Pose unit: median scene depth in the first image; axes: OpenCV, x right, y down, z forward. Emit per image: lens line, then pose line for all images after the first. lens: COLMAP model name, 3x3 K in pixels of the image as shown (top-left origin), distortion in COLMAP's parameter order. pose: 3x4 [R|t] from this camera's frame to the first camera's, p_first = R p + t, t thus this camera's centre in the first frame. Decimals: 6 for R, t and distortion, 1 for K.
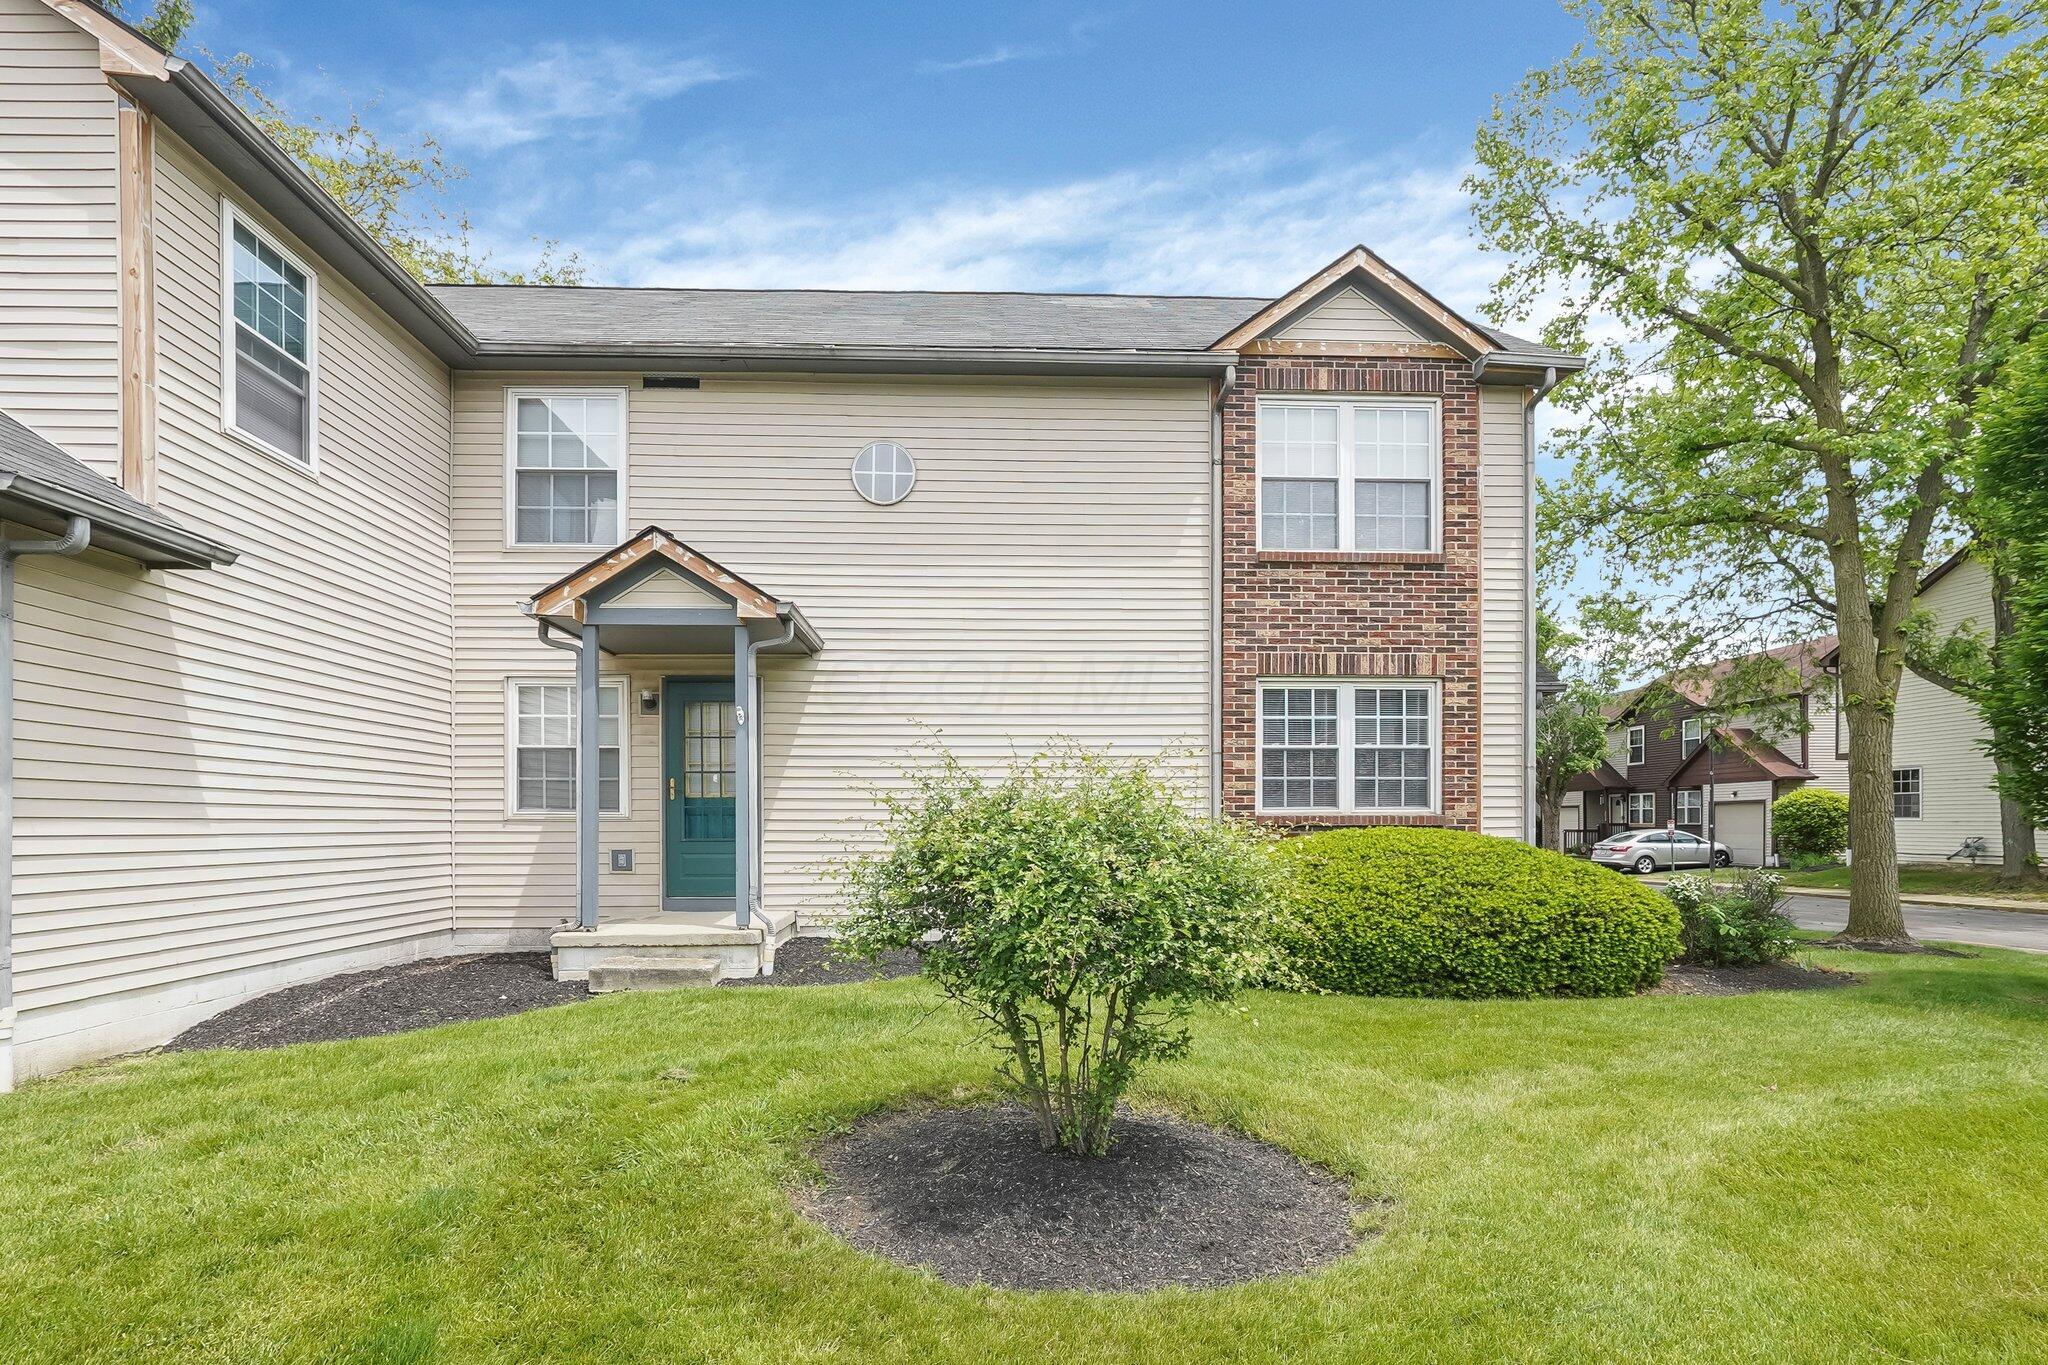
lens RADIAL K [[981.5, 0, 1021.0], [0, 981.5, 828.4], [0, 0, 1]] dist [-0.012815, 0.000455]
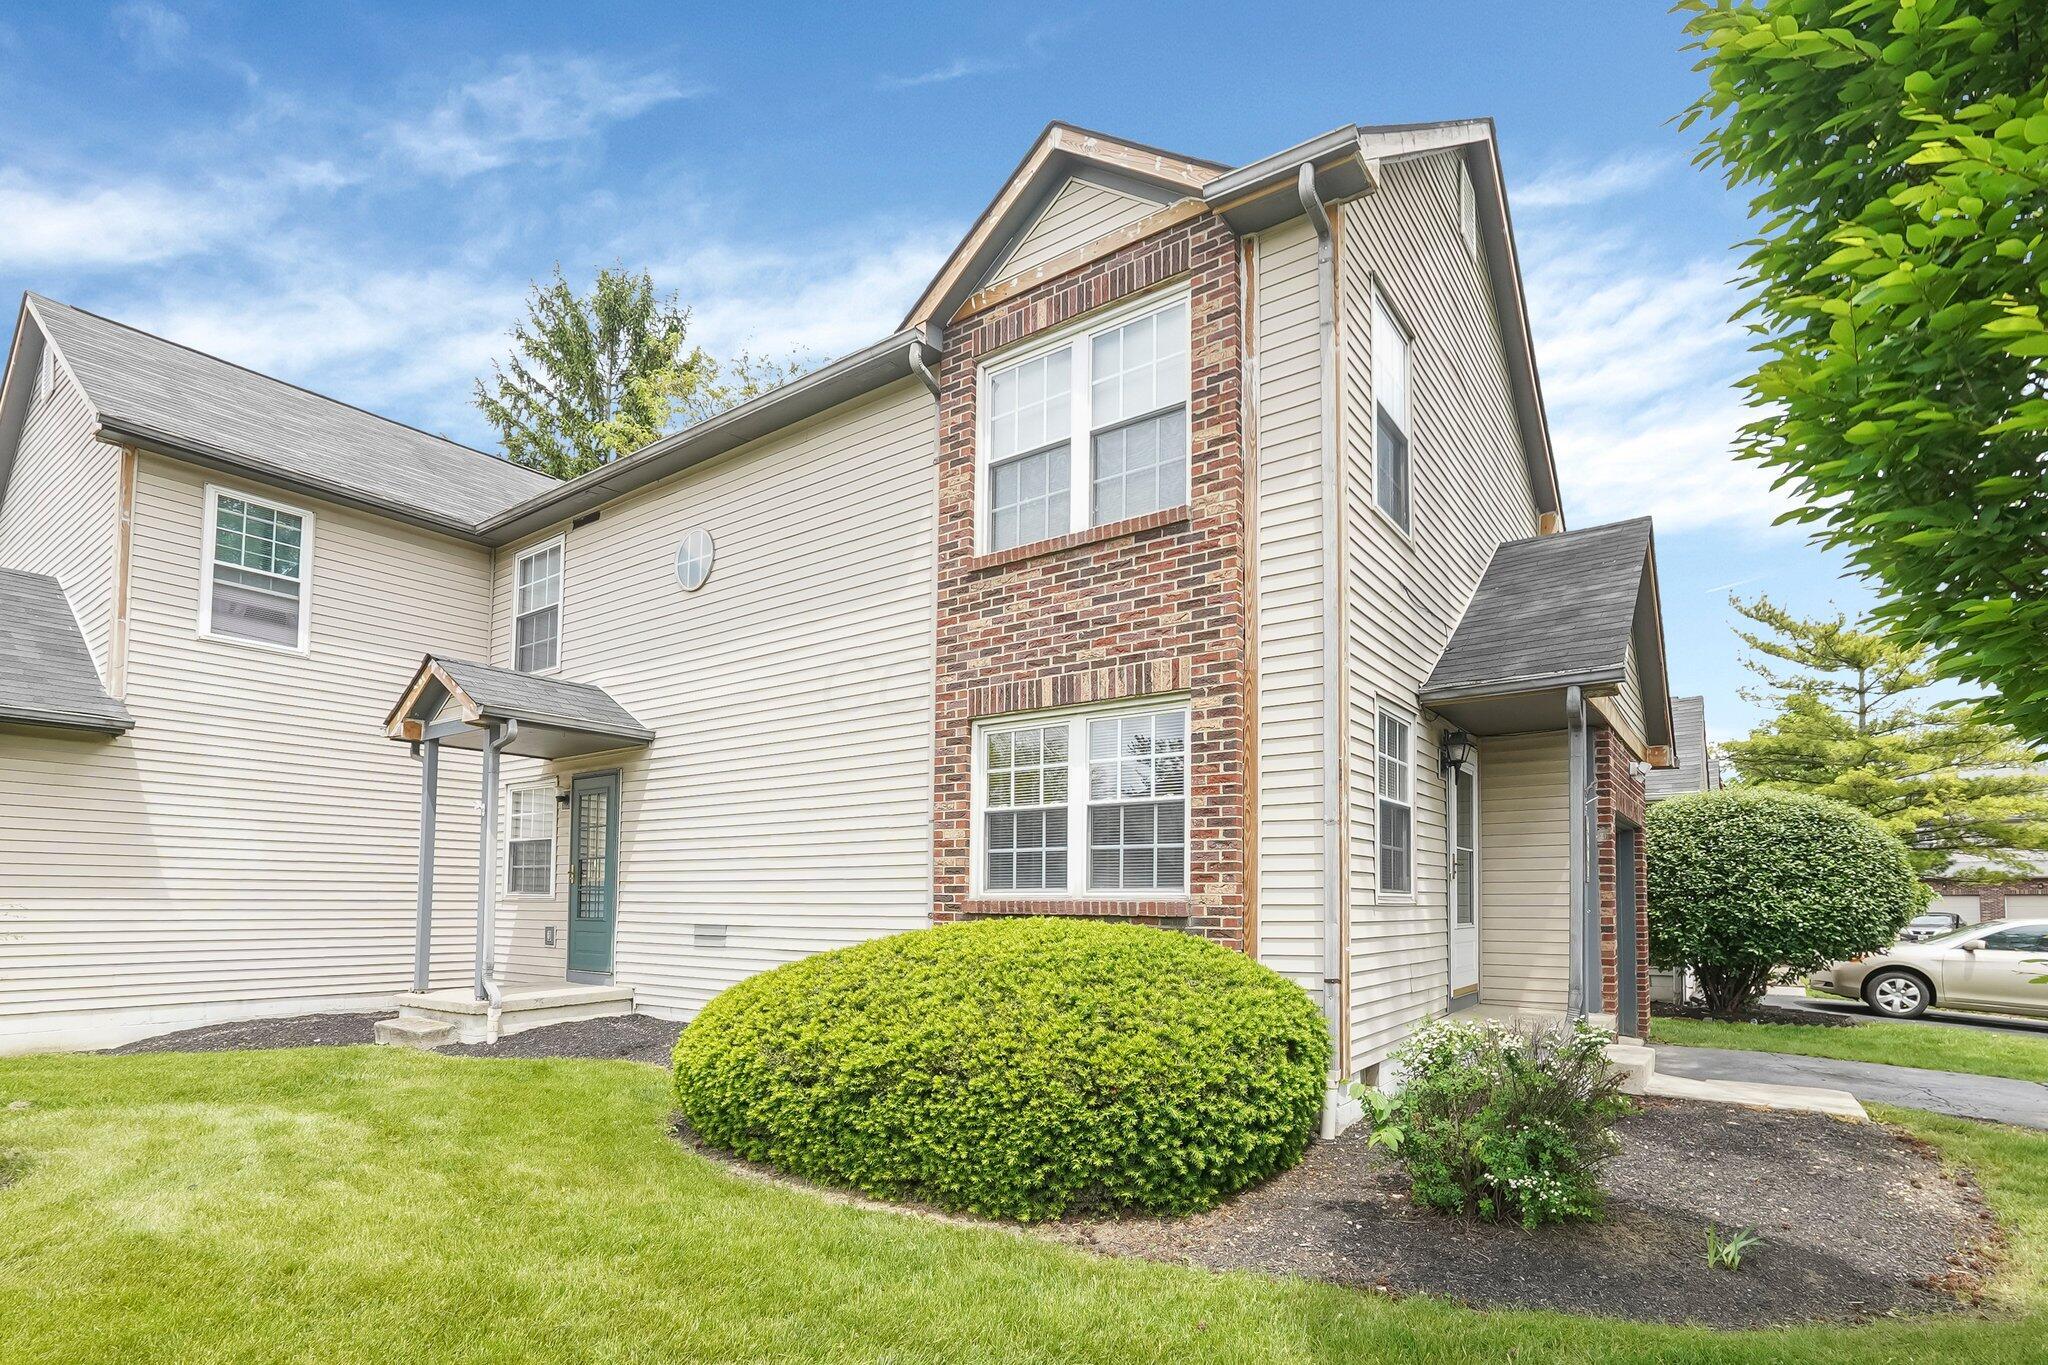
lens RADIAL K [[1002.9, 0, 1013.0], [0, 1002.9, 861.2], [0, 0, 1]] dist [-0.011795, 0.000656]
pose [[0.786021, -0.018816, -0.617914, 0.753849], [-0.010388, 0.998994, -0.043635, -0.009745], [0.618113, 0.040717, 0.785034, 0.405143]]
